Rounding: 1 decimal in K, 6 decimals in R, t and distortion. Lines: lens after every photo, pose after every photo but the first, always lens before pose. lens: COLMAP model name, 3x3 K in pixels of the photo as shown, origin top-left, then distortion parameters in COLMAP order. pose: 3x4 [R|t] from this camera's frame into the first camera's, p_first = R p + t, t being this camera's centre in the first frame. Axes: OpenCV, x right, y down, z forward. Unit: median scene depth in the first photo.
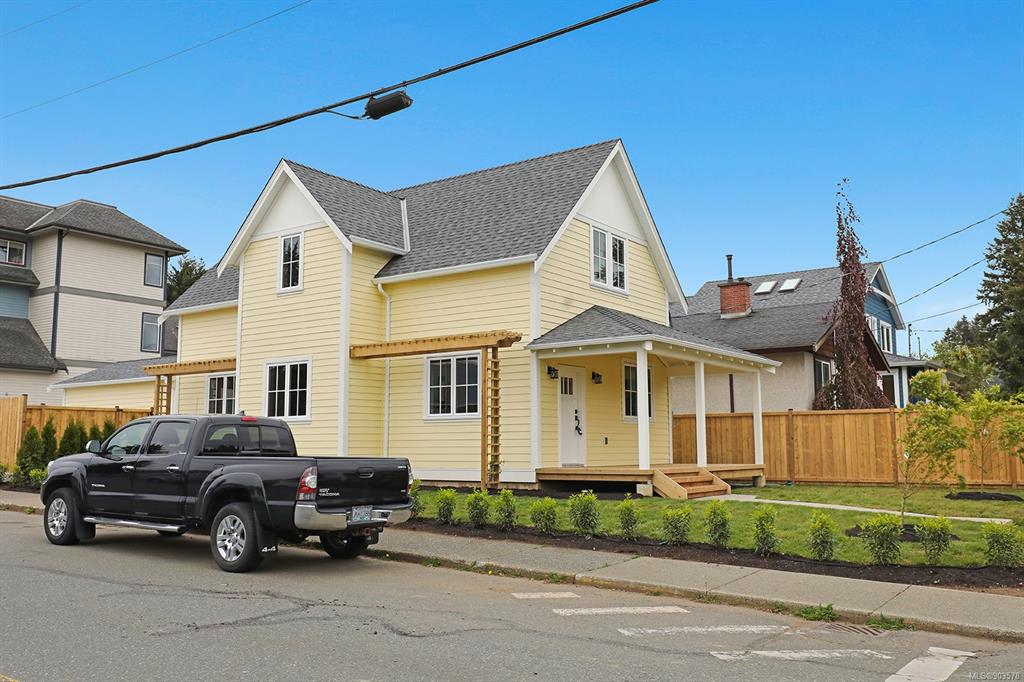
lens RADIAL K [[904.3, 0, 513.1], [0, 904.3, 339.9], [0, 0, 1]] dist [0.008809, 0.007778]
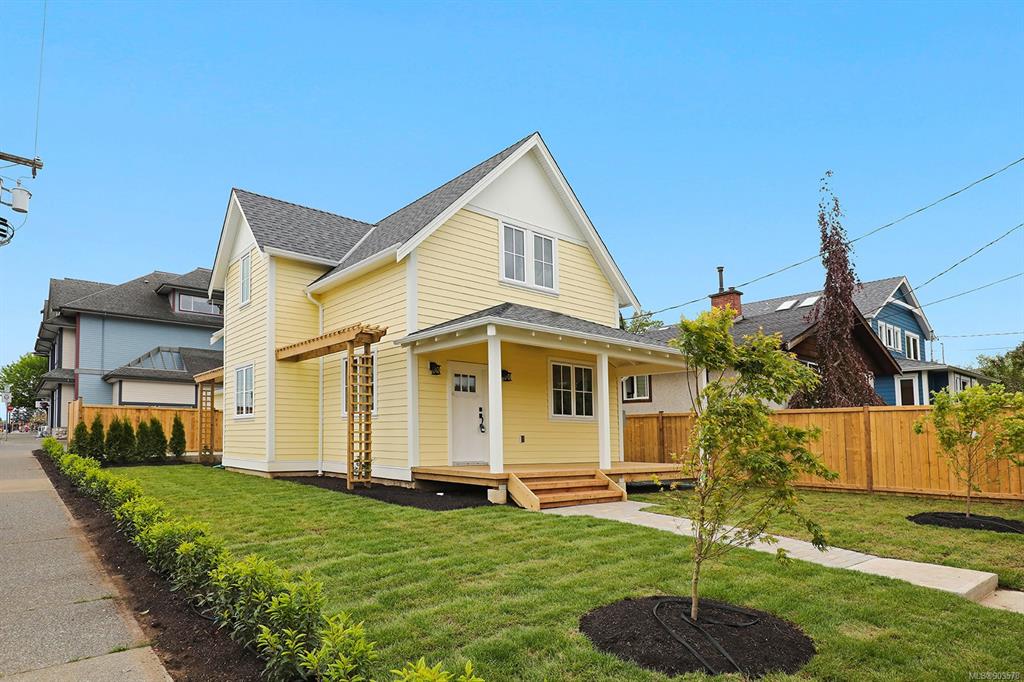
lens RADIAL K [[567.9, 0, 481.8], [0, 567.9, 393.1], [0, 0, 1]] dist [0.002737, 0.001205]
pose [[0.955073, -0.010238, -0.296193, 0.246590], [0.021313, 0.999188, 0.034186, 0.038878], [0.295603, -0.038963, 0.954516, 0.393295]]
